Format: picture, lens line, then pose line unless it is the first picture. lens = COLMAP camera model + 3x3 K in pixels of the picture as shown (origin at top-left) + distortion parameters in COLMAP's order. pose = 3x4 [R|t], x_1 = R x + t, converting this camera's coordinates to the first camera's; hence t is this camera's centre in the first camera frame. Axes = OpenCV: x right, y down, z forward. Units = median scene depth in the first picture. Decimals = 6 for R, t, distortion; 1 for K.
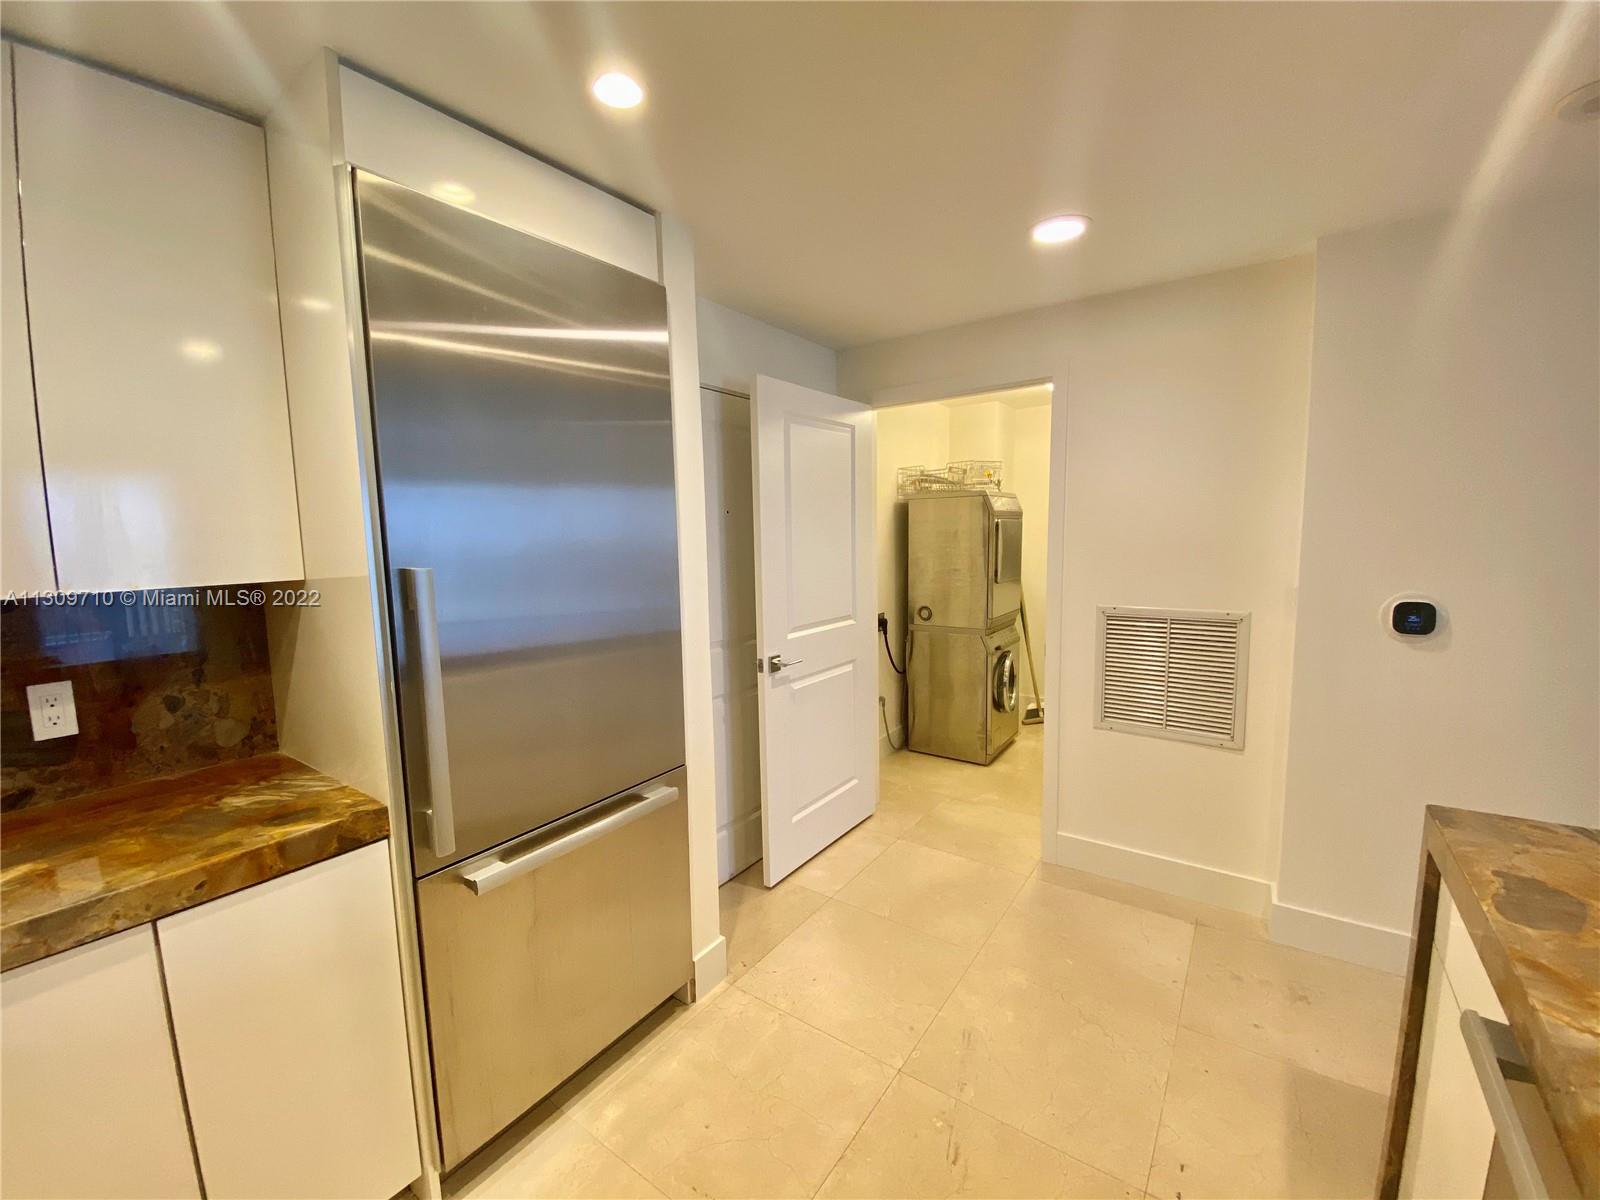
lens RADIAL K [[646.6, 0, 793.5], [0, 646.6, 602.9], [0, 0, 1]] dist [0.032624, -0.026031]
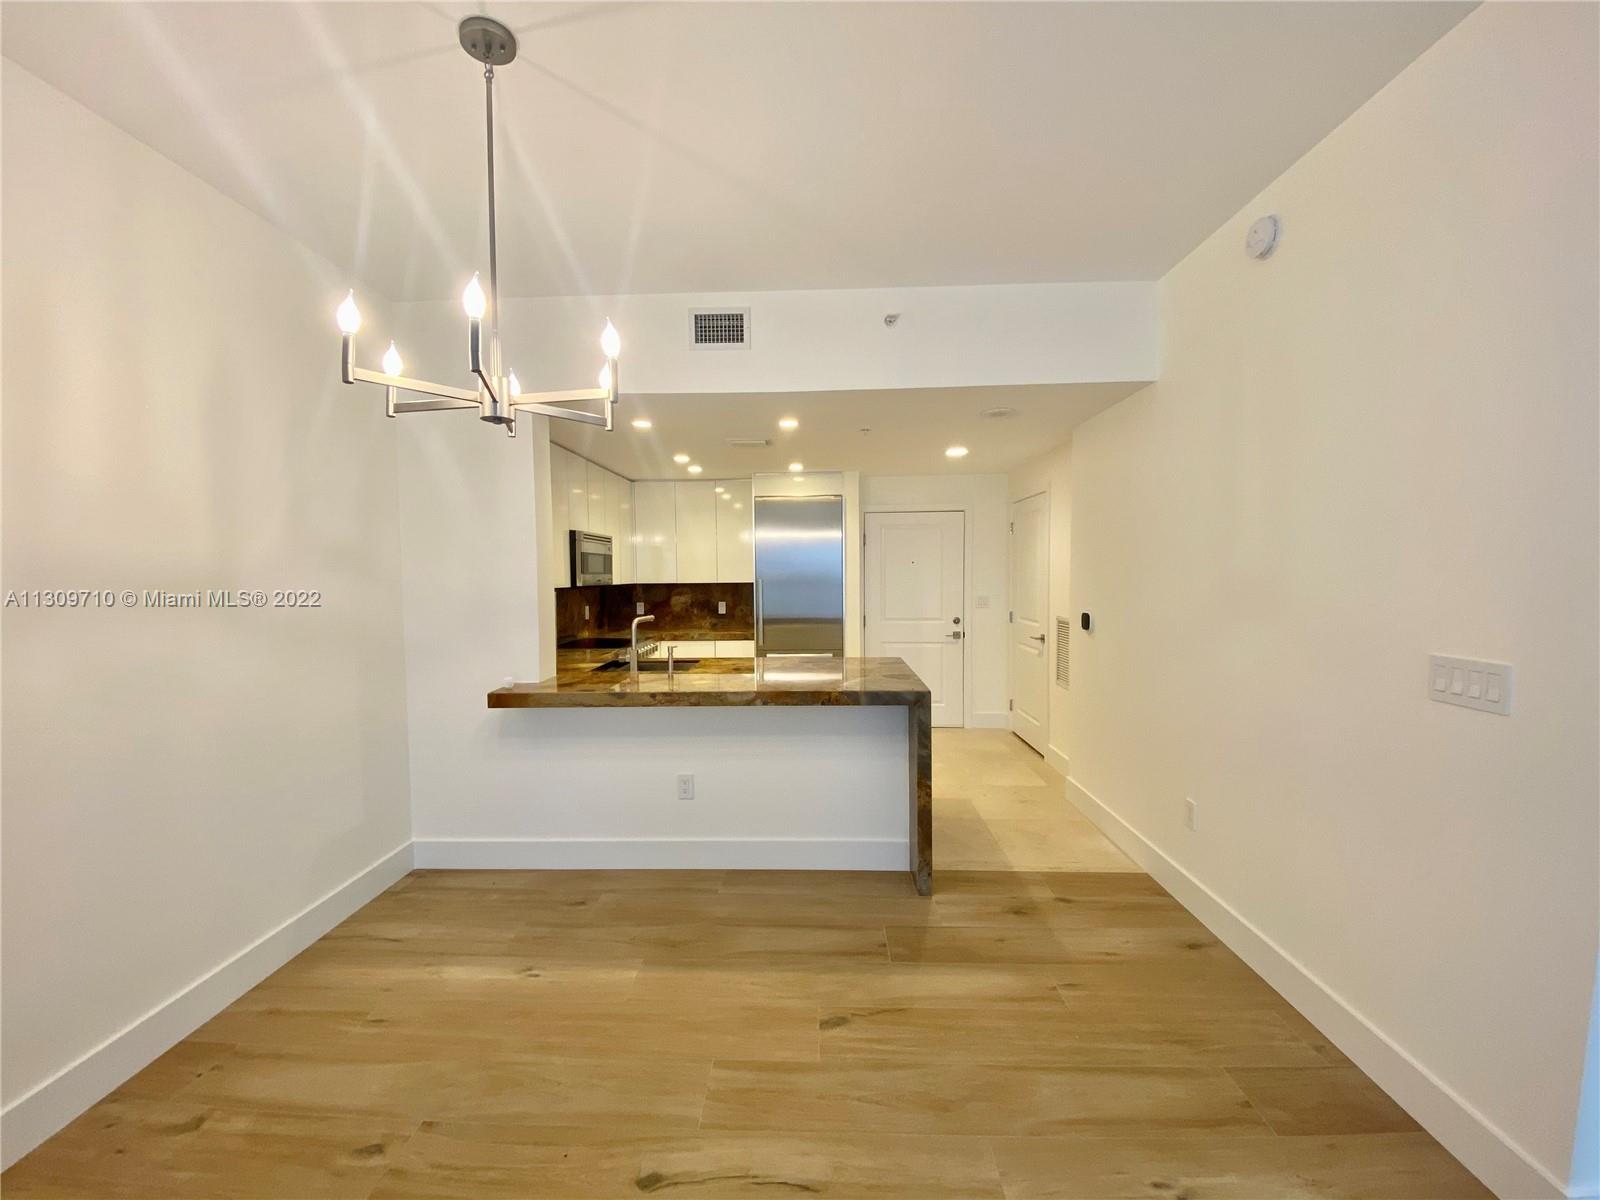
lens RADIAL K [[646.6, 0, 793.5], [0, 646.6, 602.9], [0, 0, 1]] dist [0.032624, -0.026031]
pose [[0.547766, 0.055567, -0.834784, 3.112623], [-0.093619, 0.995596, 0.004841, 0.061225], [0.831377, 0.075500, 0.550556, -1.184697]]
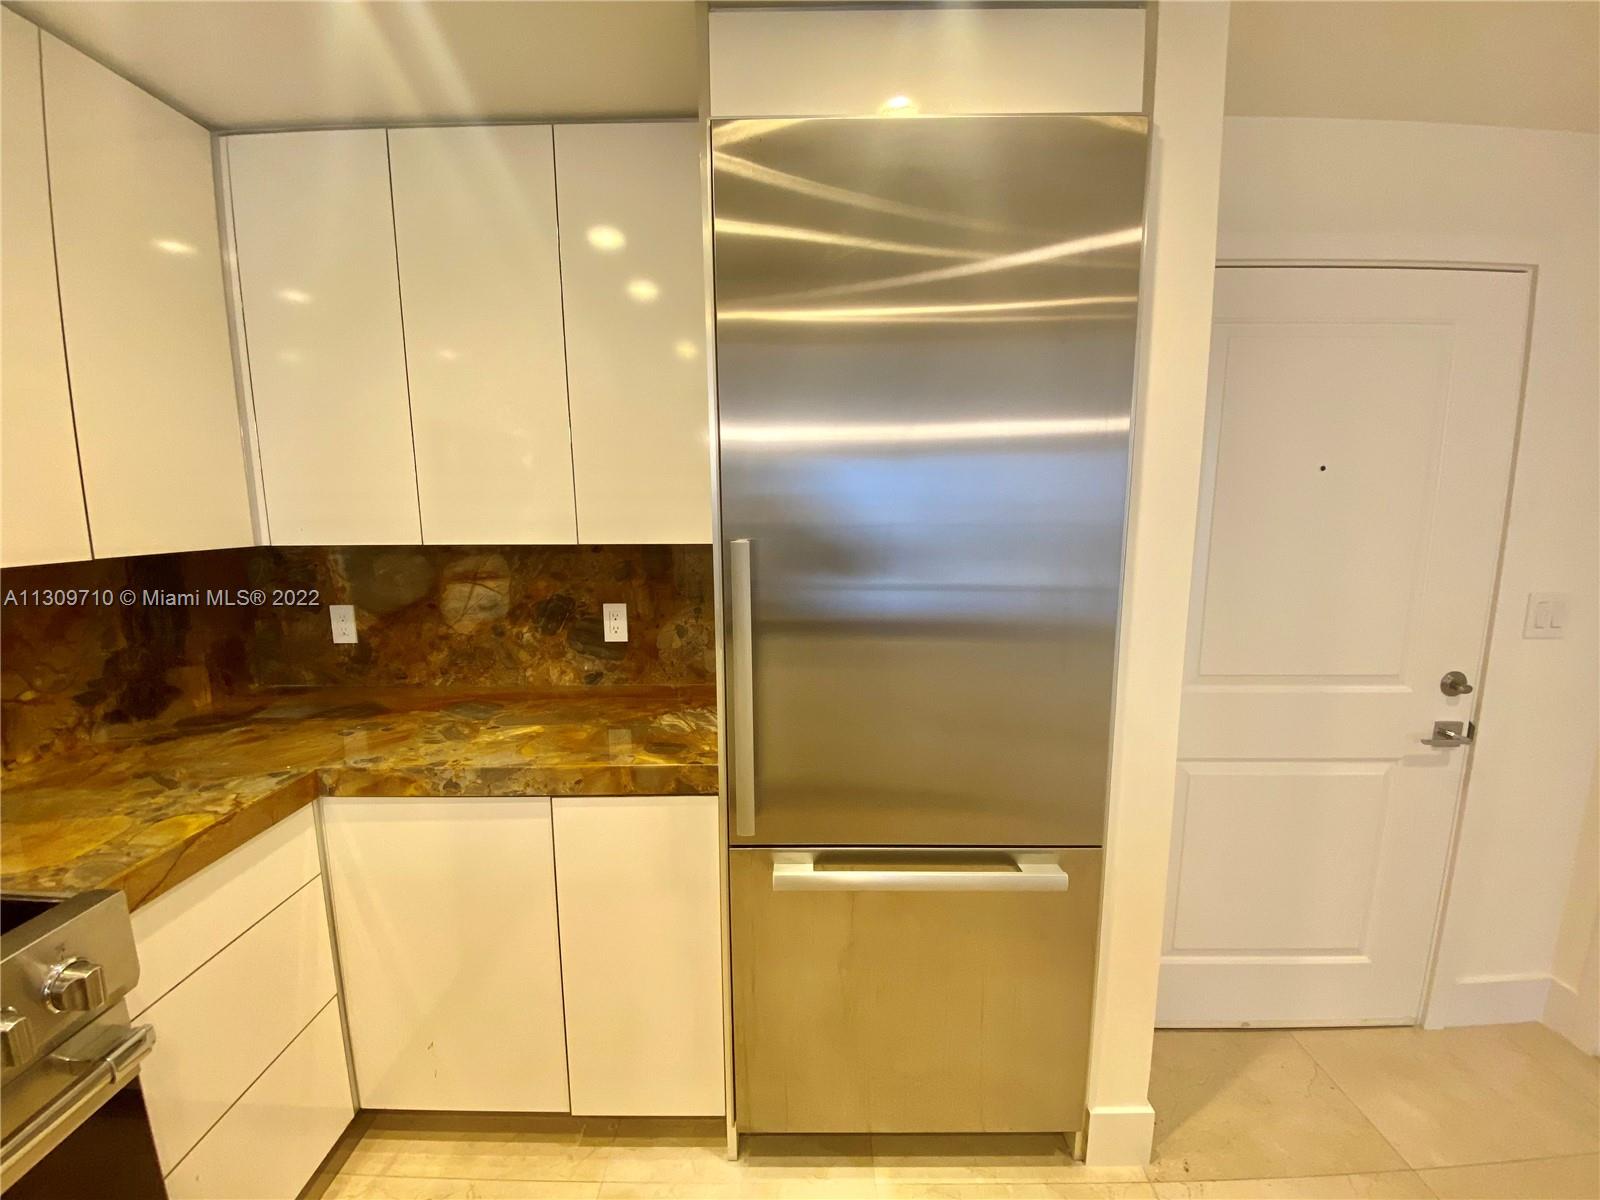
lens RADIAL K [[652.5, 0, 796.6], [0, 652.5, 599.1], [0, 0, 1]] dist [0.013063, -0.017063]
pose [[0.576774, 0.134970, -0.805677, 0.243953], [-0.094703, 0.990654, 0.098162, -0.064335], [0.811396, 0.019683, 0.584165, 0.482467]]
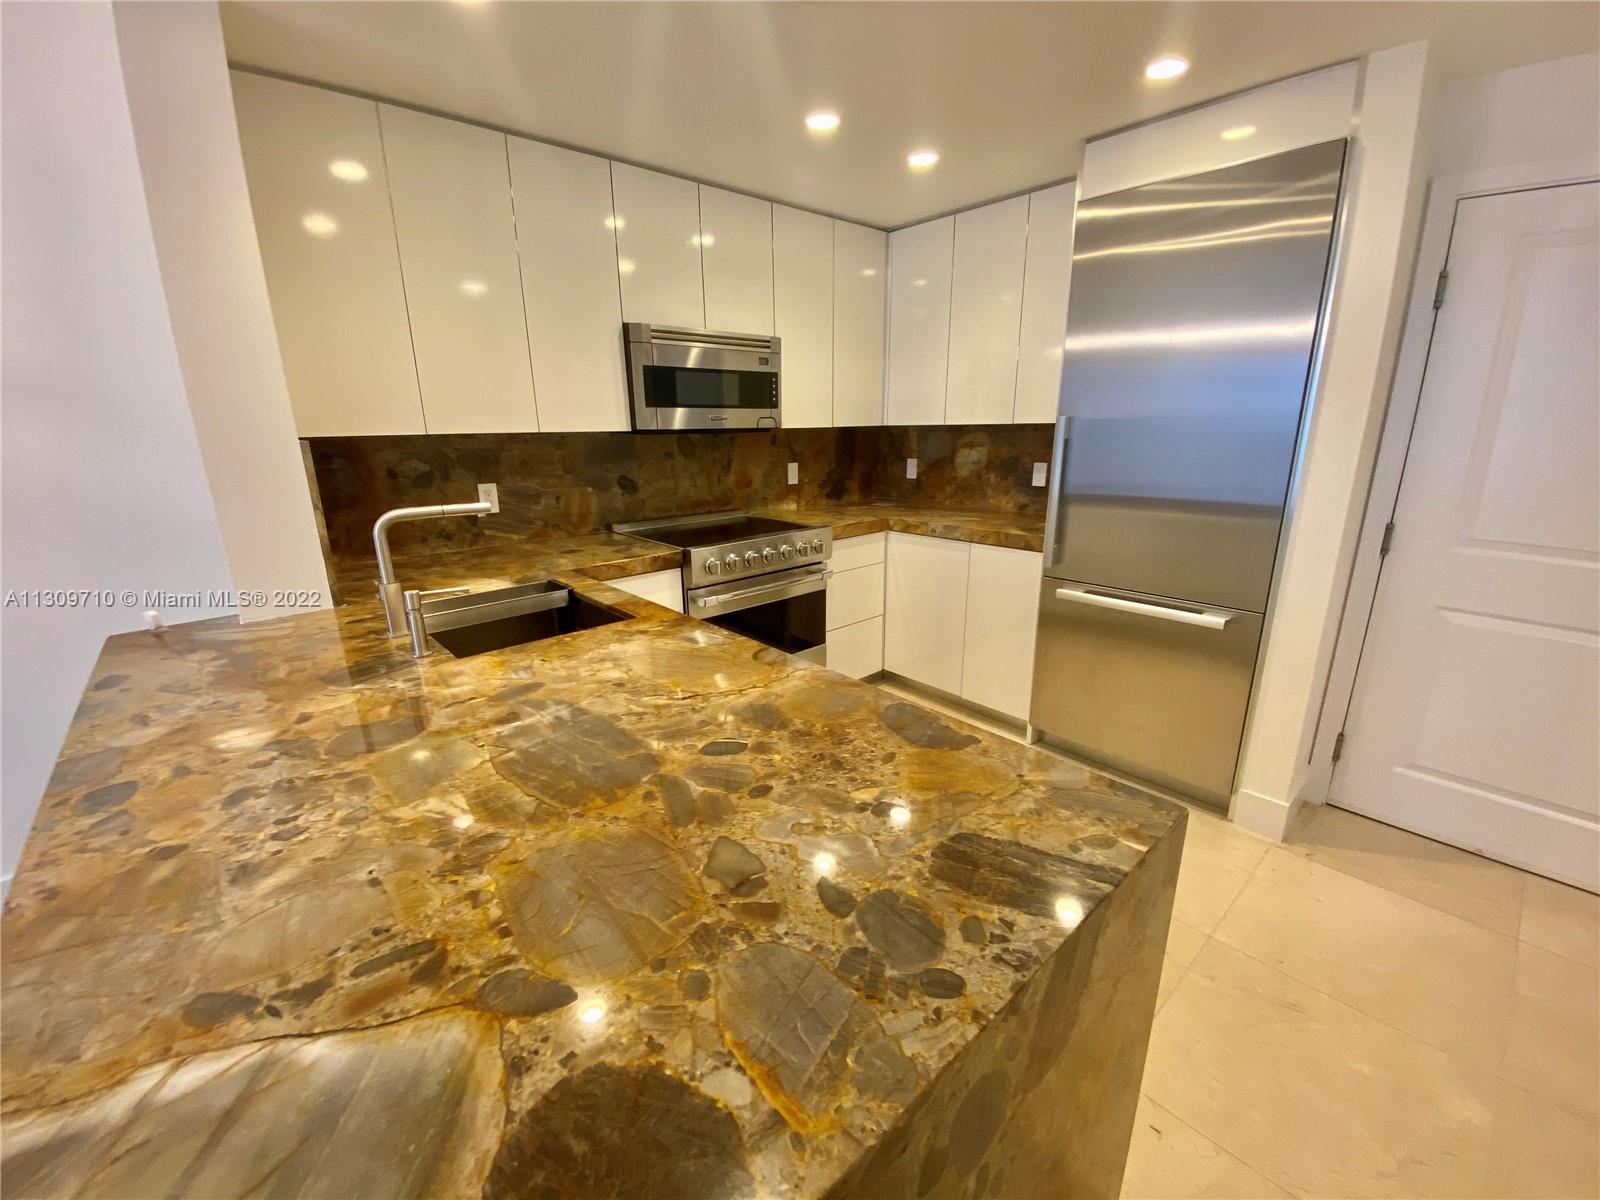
lens RADIAL K [[646.6, 0, 793.5], [0, 646.6, 602.9], [0, 0, 1]] dist [0.032624, -0.026031]
pose [[-0.223778, 0.287262, -0.931345, 1.485019], [-0.087231, 0.945840, 0.312693, -0.060756], [0.970729, 0.151216, -0.186600, 0.633058]]
